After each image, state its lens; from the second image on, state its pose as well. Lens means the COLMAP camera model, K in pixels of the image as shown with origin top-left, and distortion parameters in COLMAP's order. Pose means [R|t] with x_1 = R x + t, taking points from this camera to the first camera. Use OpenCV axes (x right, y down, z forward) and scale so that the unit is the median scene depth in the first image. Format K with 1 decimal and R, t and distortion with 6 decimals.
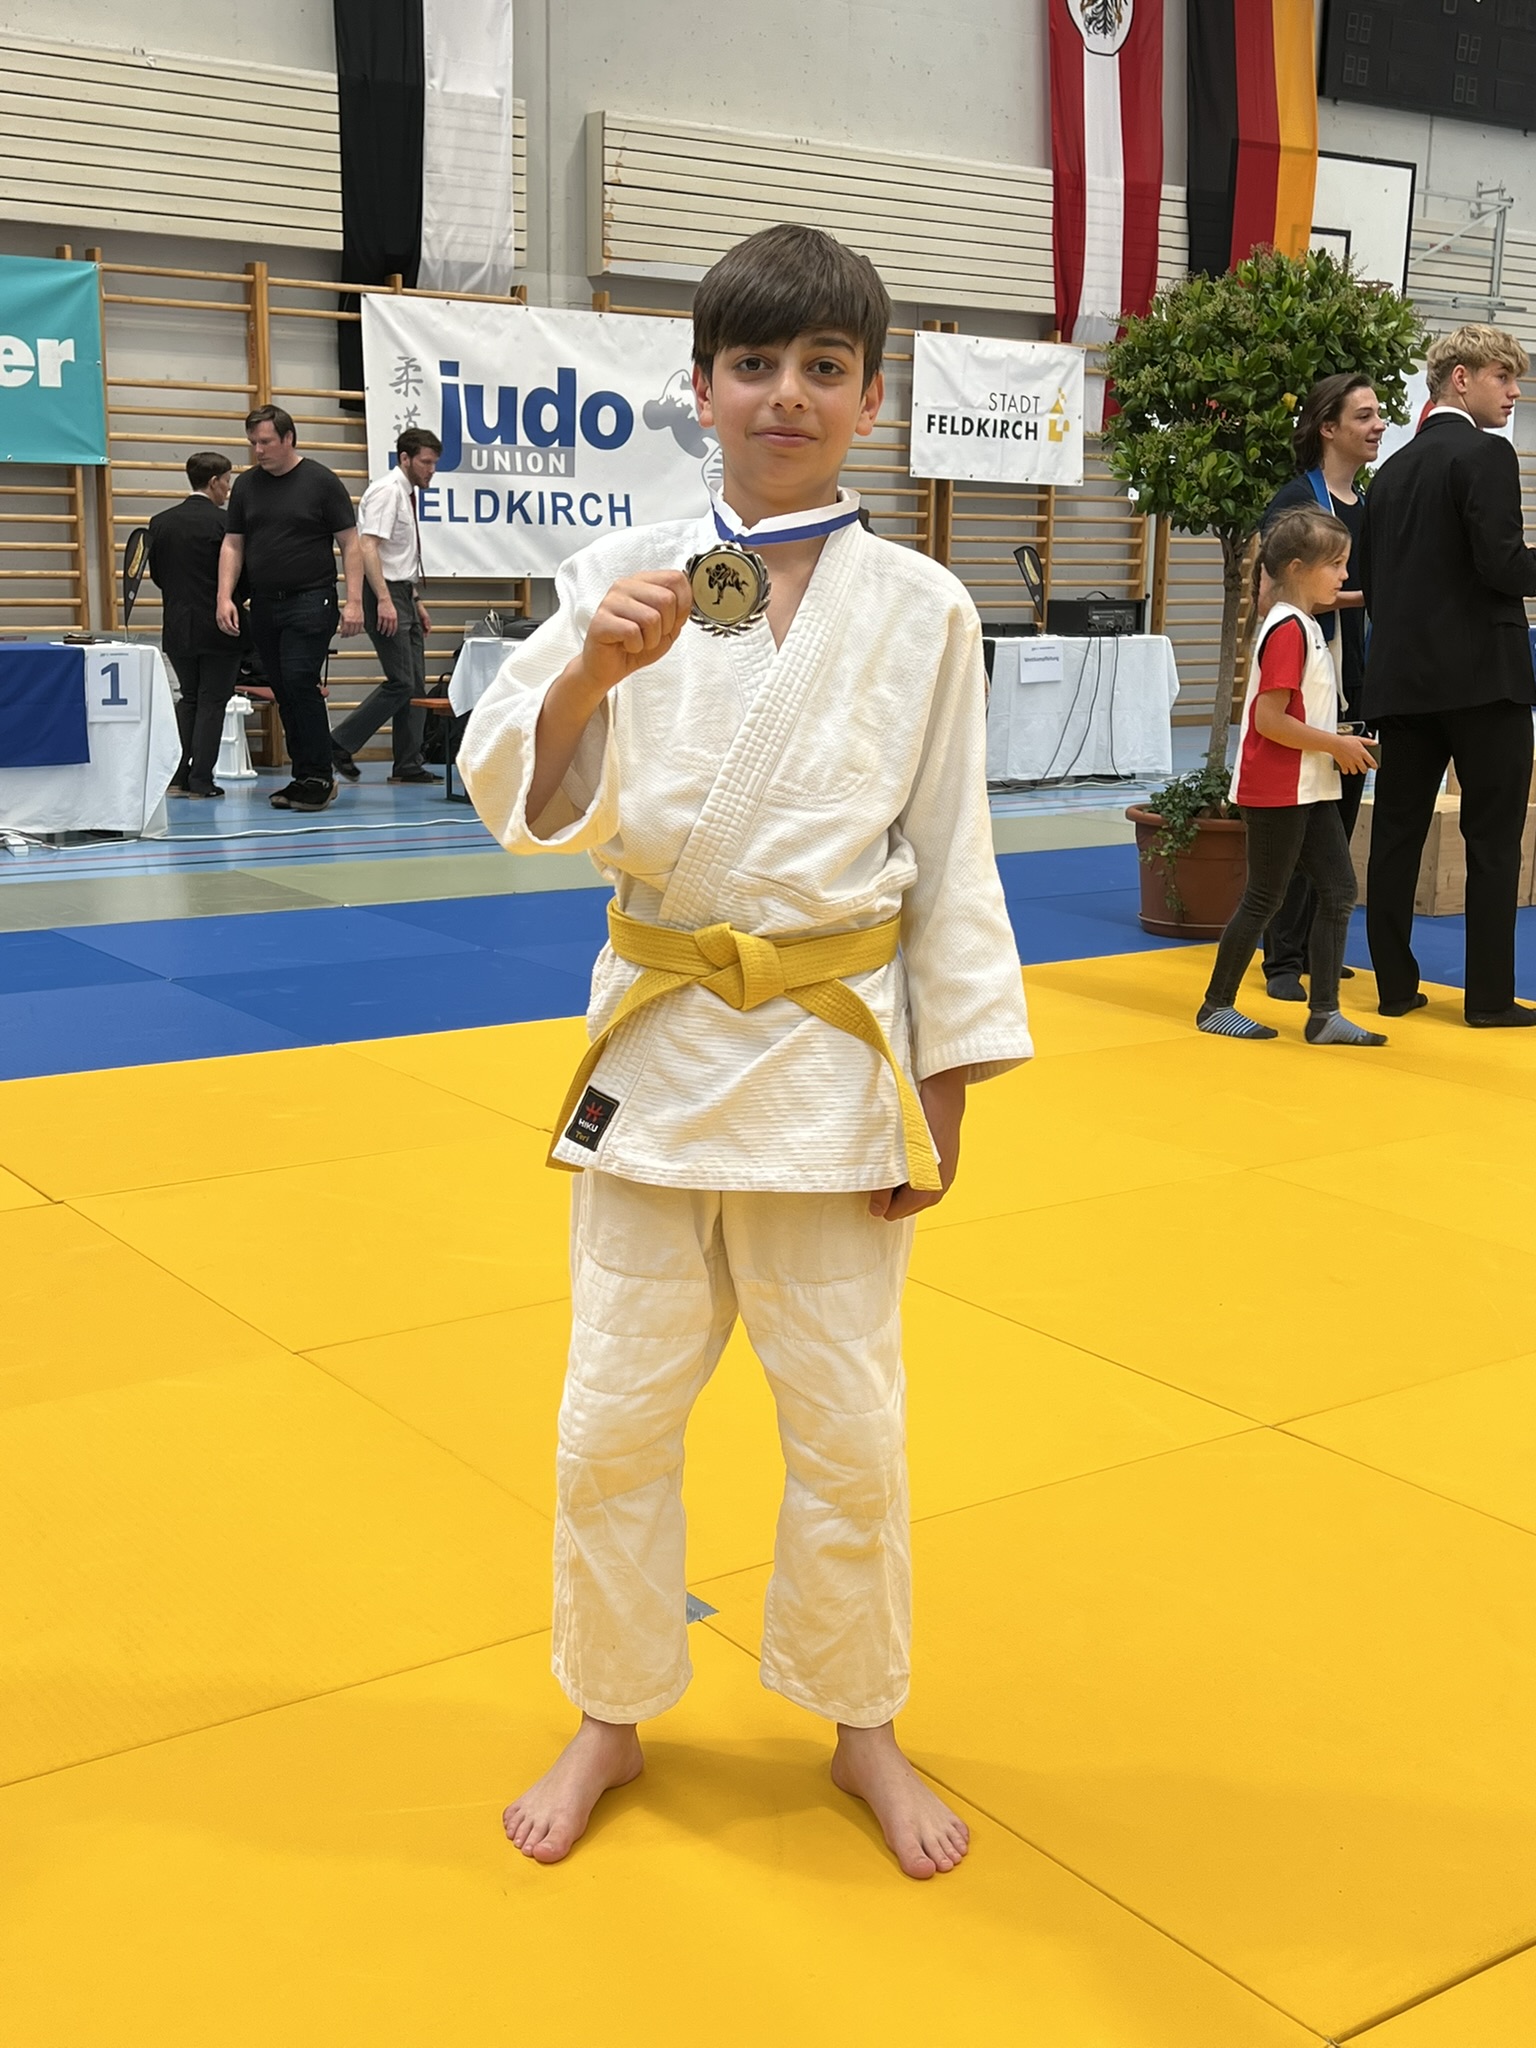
lens RADIAL K [[2386.5, 0, 724.9], [0, 2386.5, 987.8], [0, 0, 1]] dist [0.065348, 0.000000]
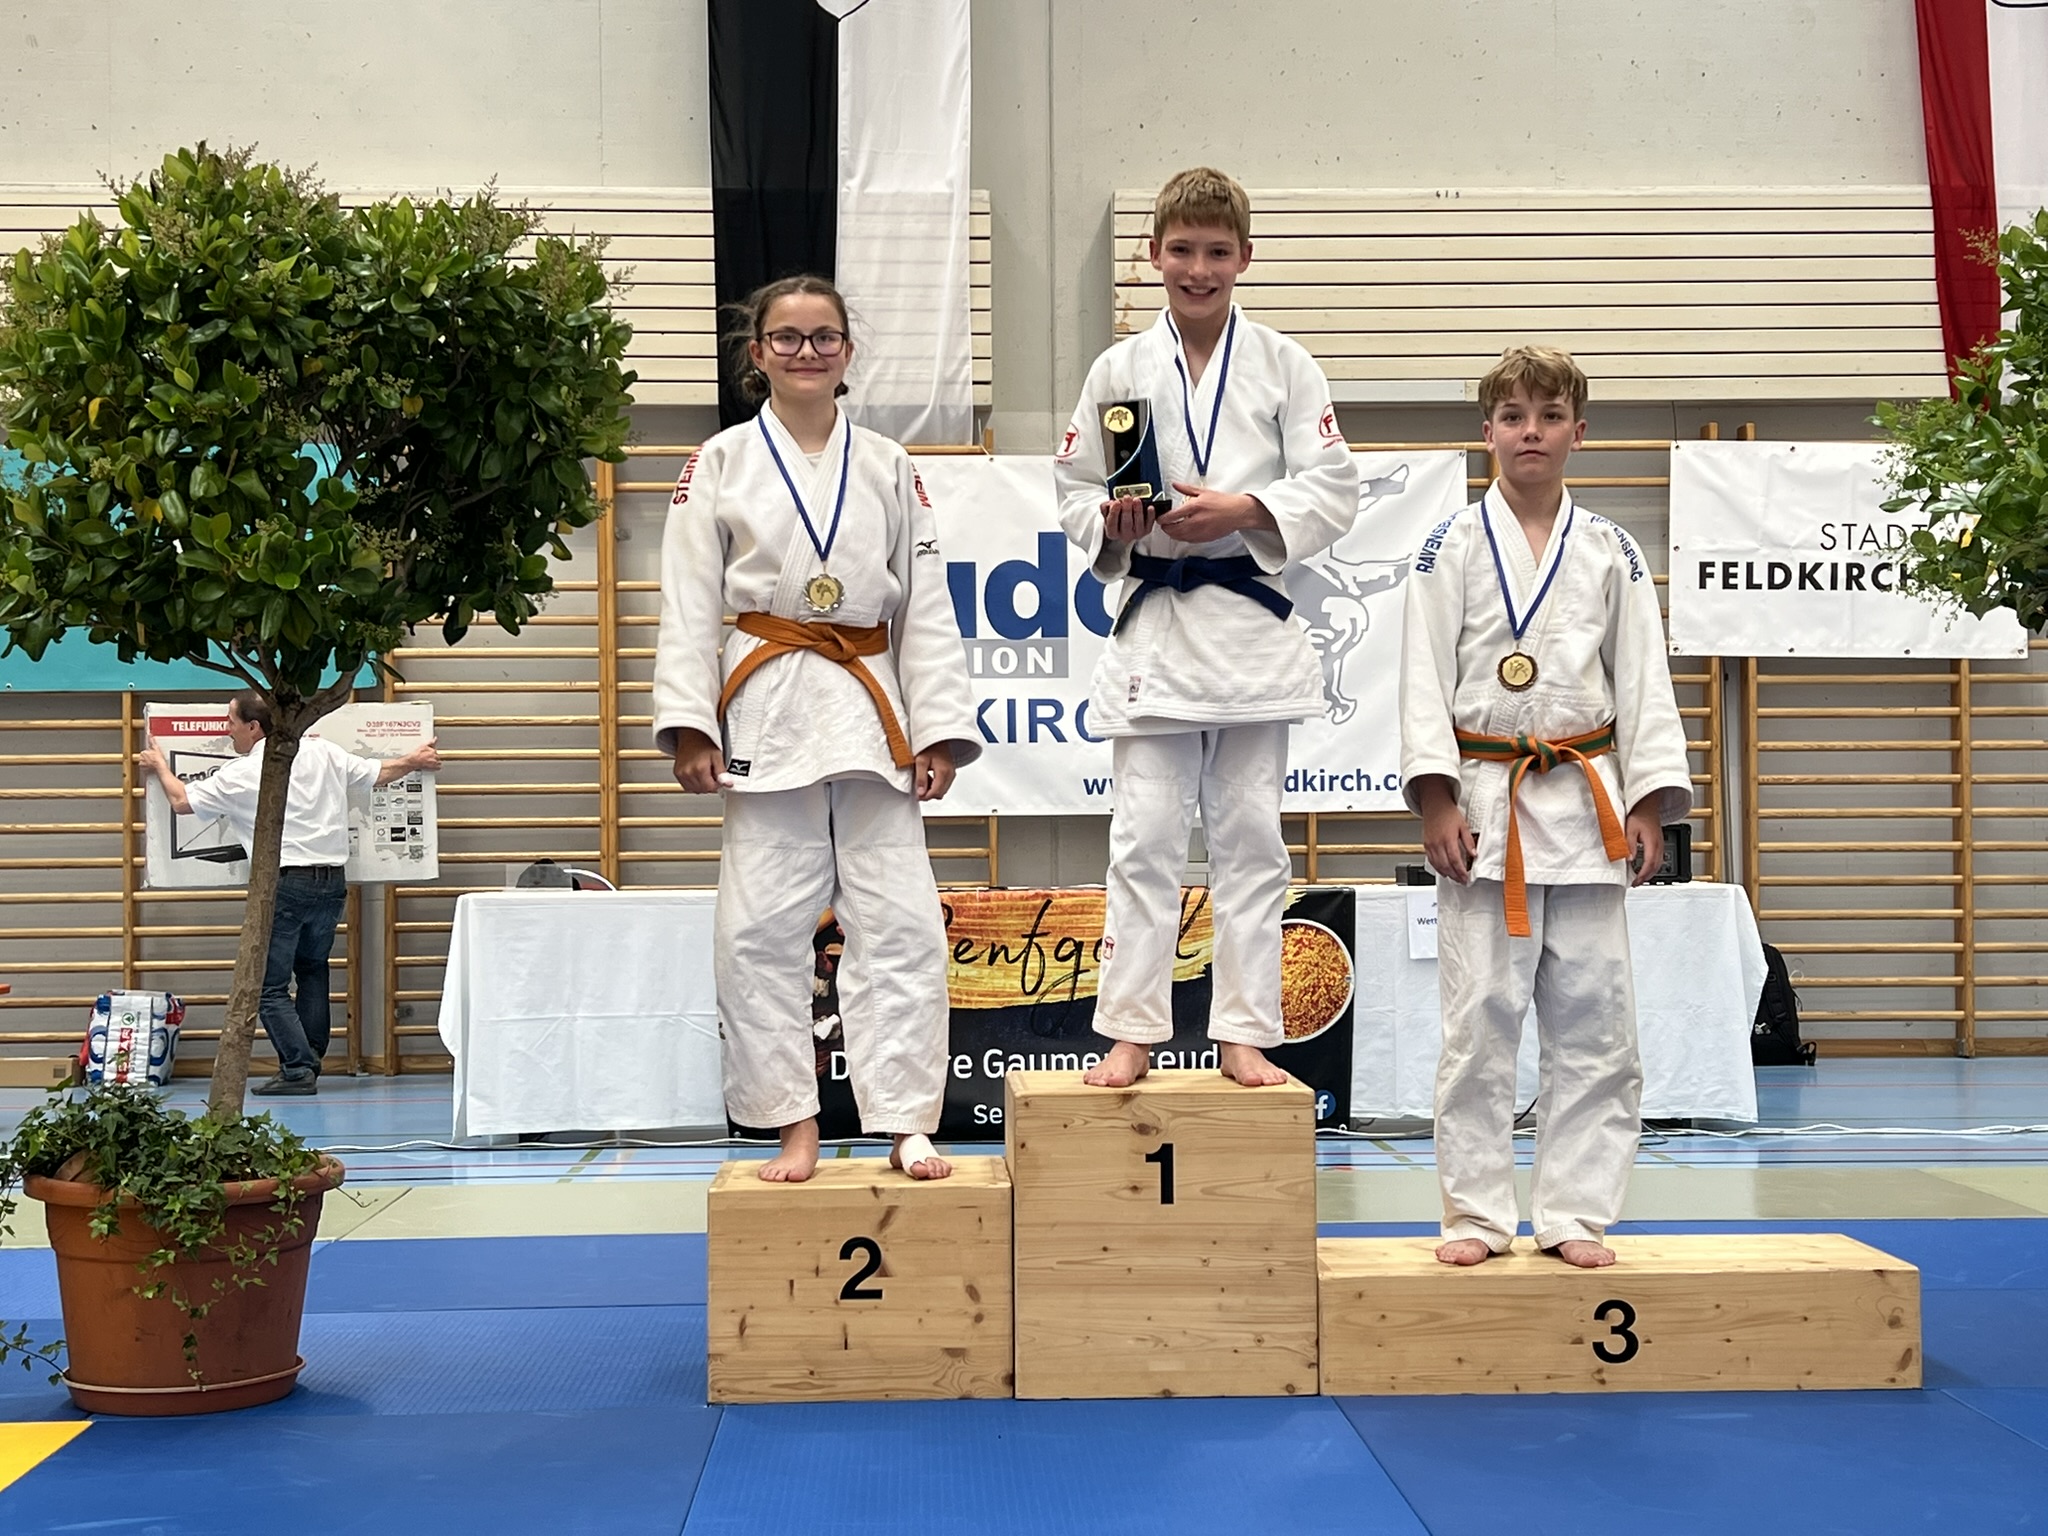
lens RADIAL K [[2929.8, 0, 1039.4], [0, 2929.8, 786.7], [0, 0, 1]] dist [0.084115, 0.000000]
pose [[0.841946, -0.025246, -0.538971, 0.406745], [-0.077300, 0.982957, -0.166796, -0.034578], [0.533997, 0.182096, 0.825644, 0.280336]]
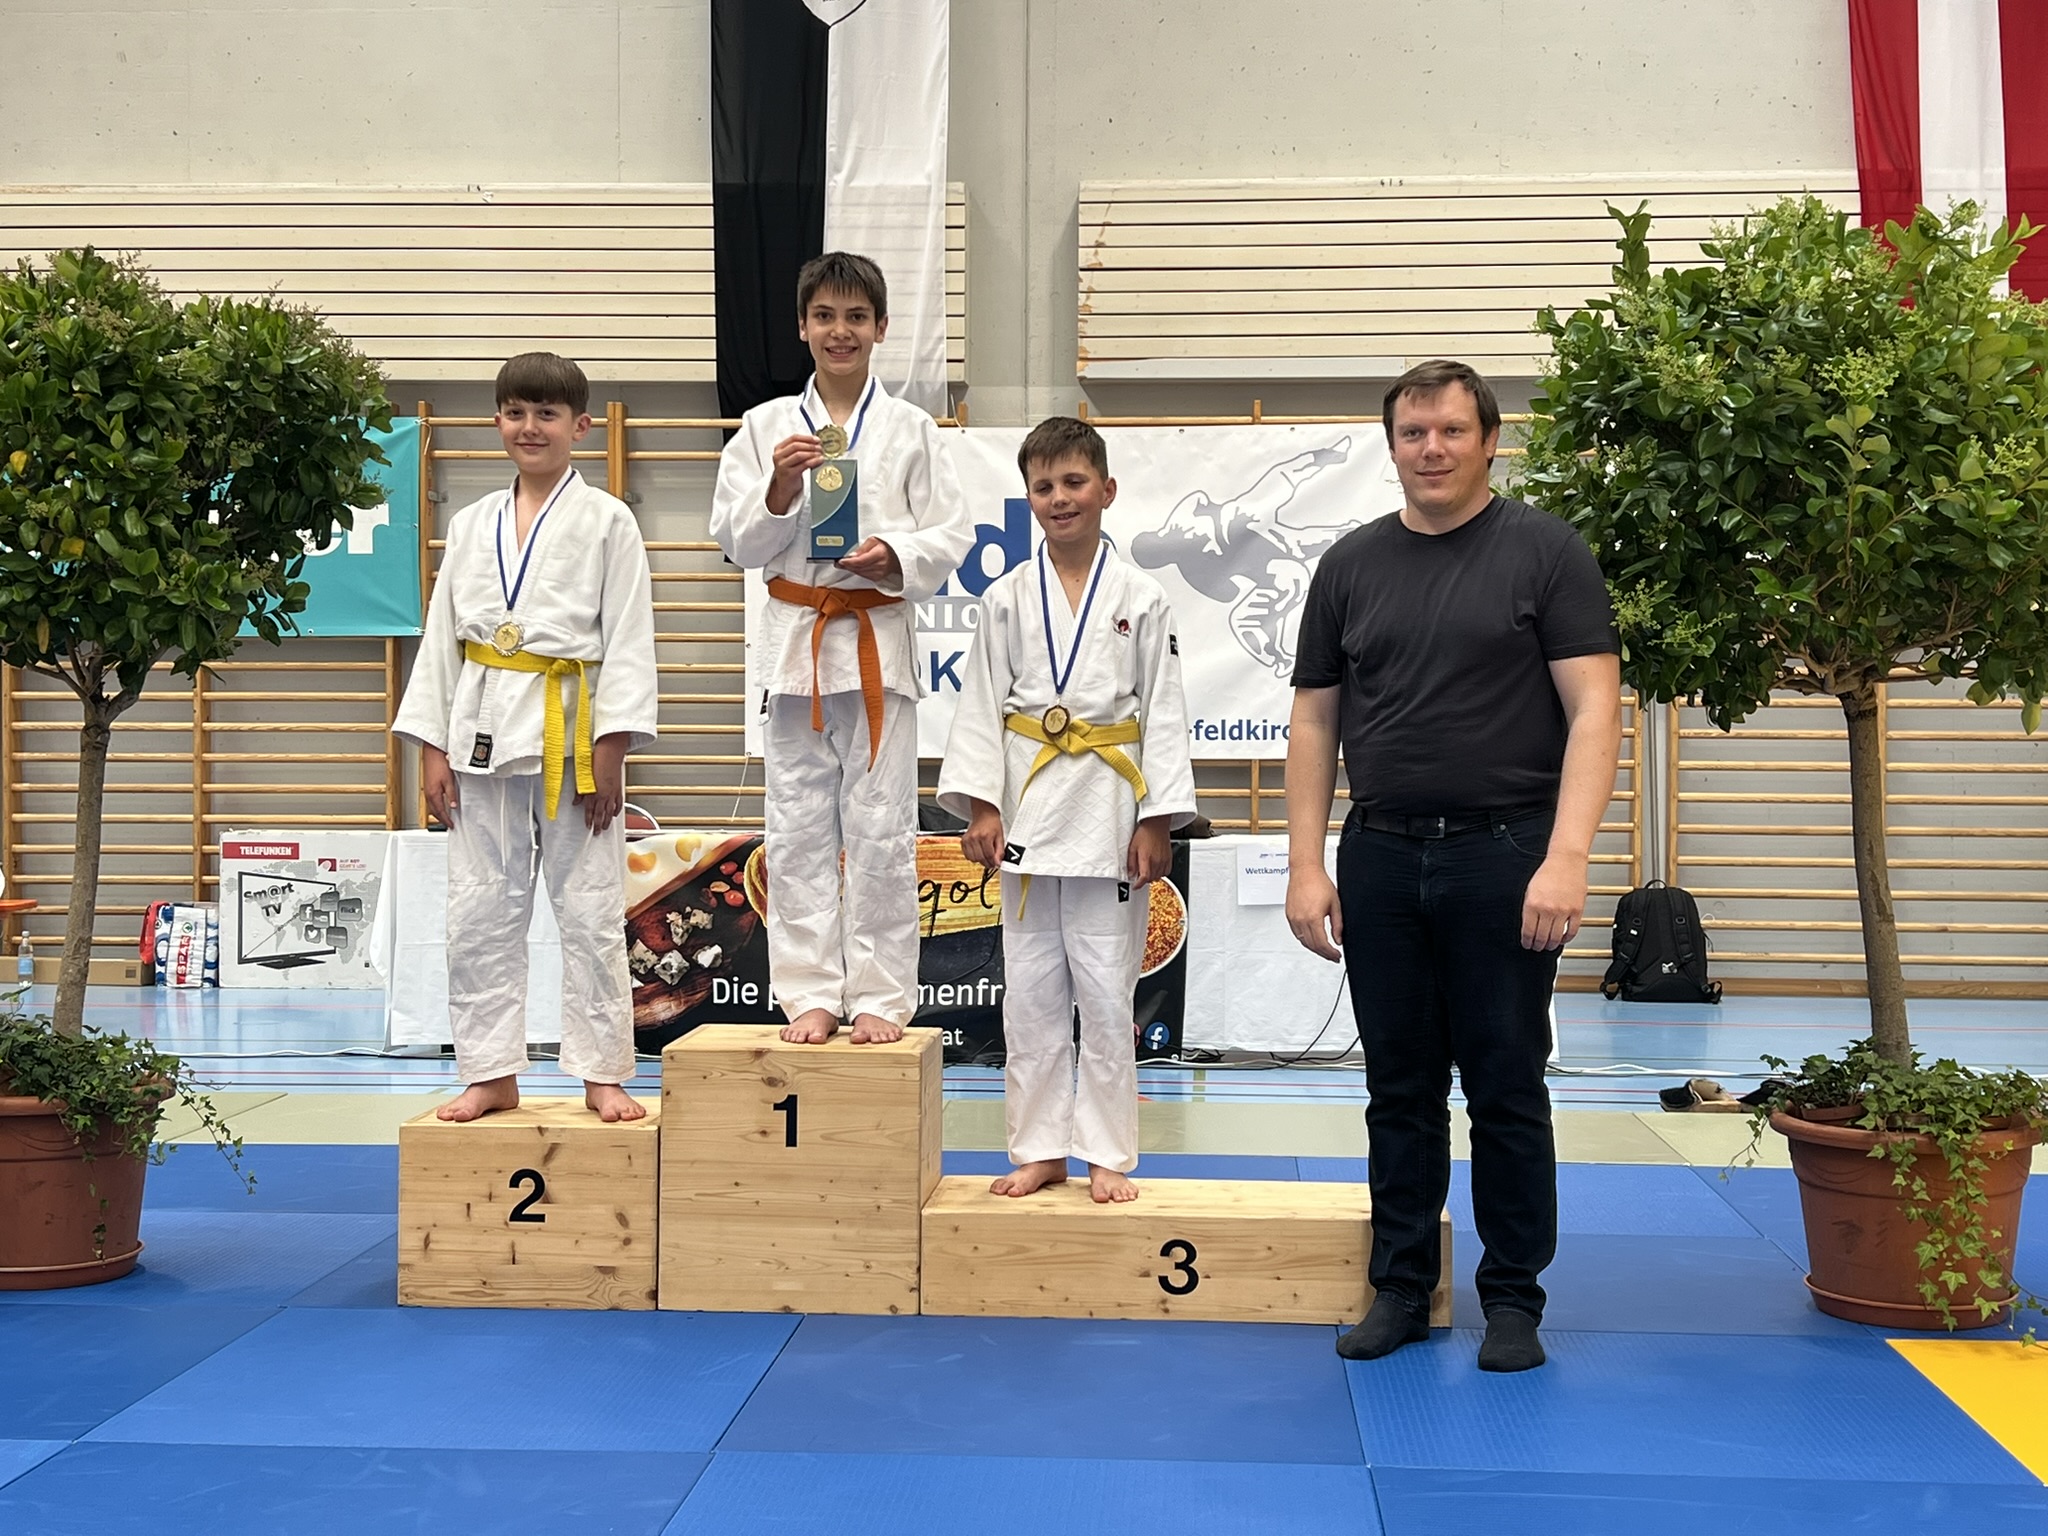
lens RADIAL K [[2776.2, 0, 948.1], [0, 2776.2, 766.9], [0, 0, 1]] dist [0.095311, 0.000000]
pose [[0.780958, 0.001303, -0.624582, 0.488049], [-0.105930, 0.985787, -0.130395, -0.049530], [0.615535, 0.167995, 0.769996, 0.296434]]
